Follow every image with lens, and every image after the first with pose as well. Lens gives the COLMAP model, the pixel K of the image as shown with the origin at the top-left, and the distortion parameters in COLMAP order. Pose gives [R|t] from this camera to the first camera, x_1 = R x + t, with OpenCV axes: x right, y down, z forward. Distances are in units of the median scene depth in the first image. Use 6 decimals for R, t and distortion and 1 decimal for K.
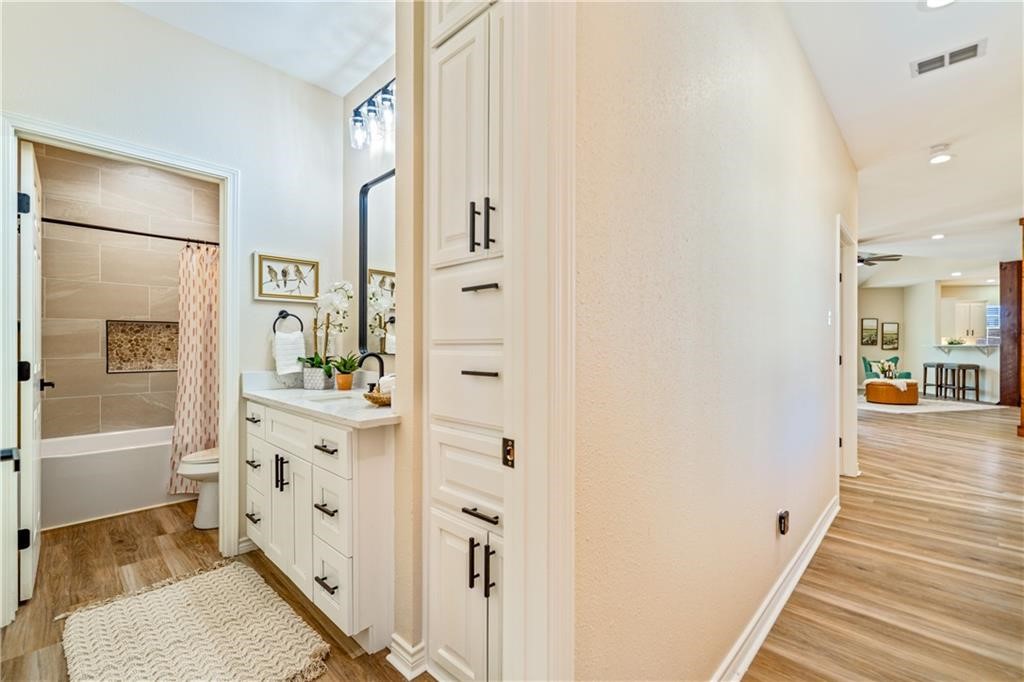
lens RADIAL K [[449.0, 0, 509.7], [0, 449.0, 345.3], [0, 0, 1]] dist [0.001723, 0.001084]
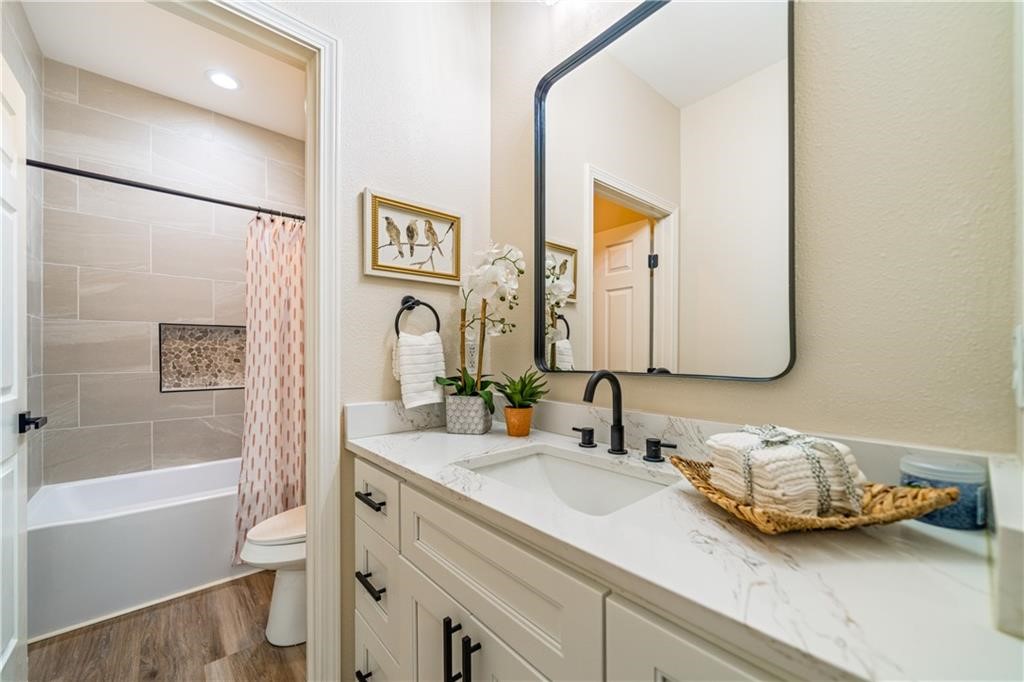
lens RADIAL K [[411.8, 0, 513.6], [0, 411.8, 354.8], [0, 0, 1]] dist [-0.000156, 0.000625]
pose [[0.996746, -0.001965, -0.080585, -0.257768], [0.002093, 0.999997, 0.001505, -0.001658], [0.080582, -0.001669, 0.996747, 0.378397]]
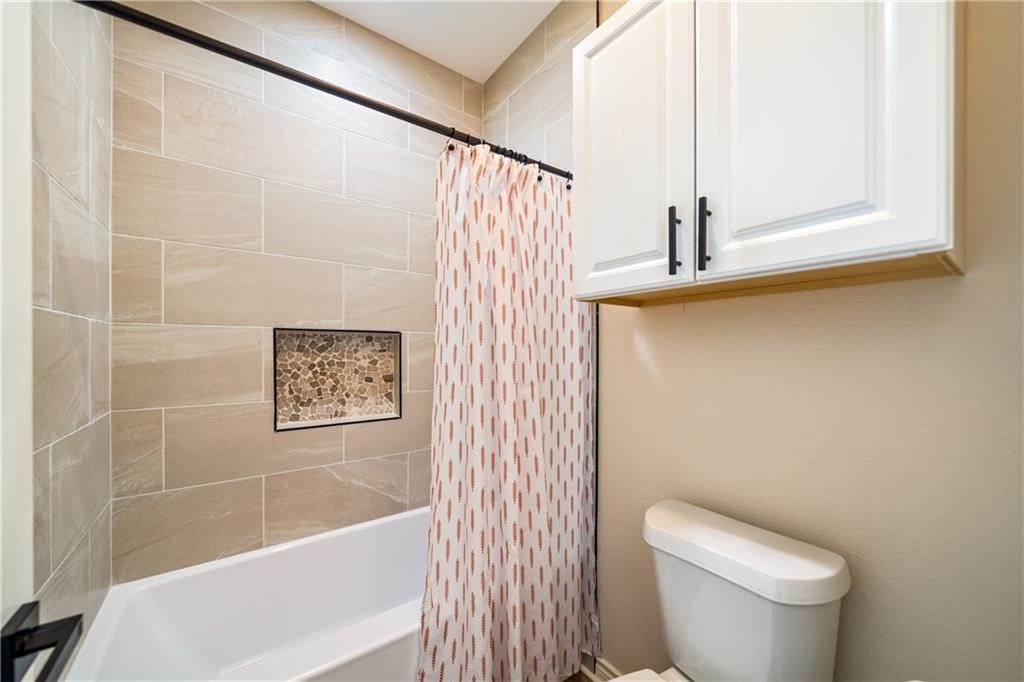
lens RADIAL K [[382.9, 0, 508.3], [0, 382.9, 350.7], [0, 0, 1]] dist [-0.006671, 0.000415]
pose [[0.987006, 0.005021, -0.160602, -0.612108], [-0.004252, 0.999978, 0.005133, -0.036149], [0.160624, -0.004383, 0.987006, 0.667130]]
